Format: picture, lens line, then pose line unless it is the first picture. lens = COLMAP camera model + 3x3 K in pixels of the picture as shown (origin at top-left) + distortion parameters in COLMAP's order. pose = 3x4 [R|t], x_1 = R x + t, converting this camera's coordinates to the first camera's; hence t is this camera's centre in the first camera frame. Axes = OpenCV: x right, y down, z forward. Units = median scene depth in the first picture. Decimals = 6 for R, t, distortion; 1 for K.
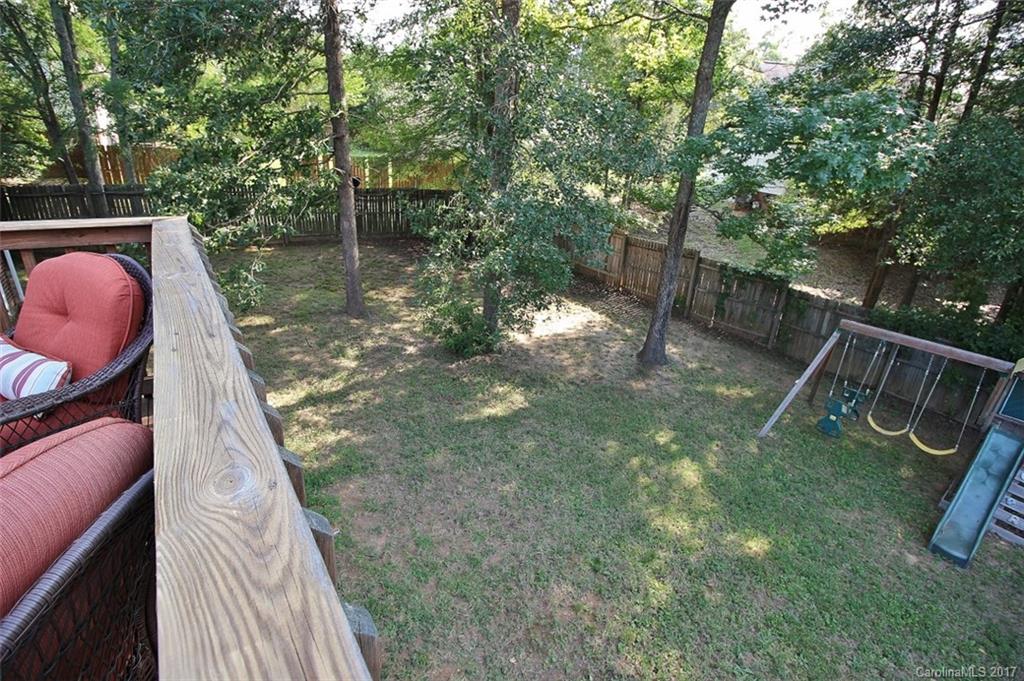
lens RADIAL K [[472.7, 0, 512.0], [0, 472.7, 337.5], [0, 0, 1]] dist [-0.004413, -0.010833]
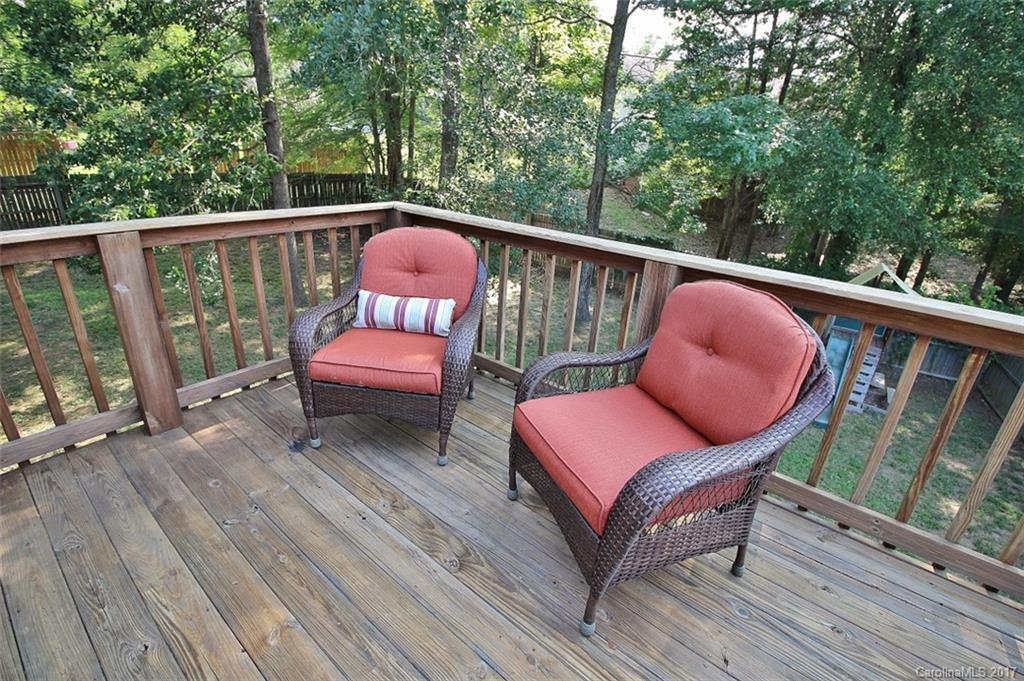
lens RADIAL K [[472.7, 0, 507.1], [0, 472.7, 341.7], [0, 0, 1]] dist [-0.004413, -0.010833]
pose [[0.957417, -0.112884, 0.265726, -0.237603], [0.100932, 0.993186, 0.058259, 0.022877], [-0.270491, -0.028958, 0.962287, -0.098504]]
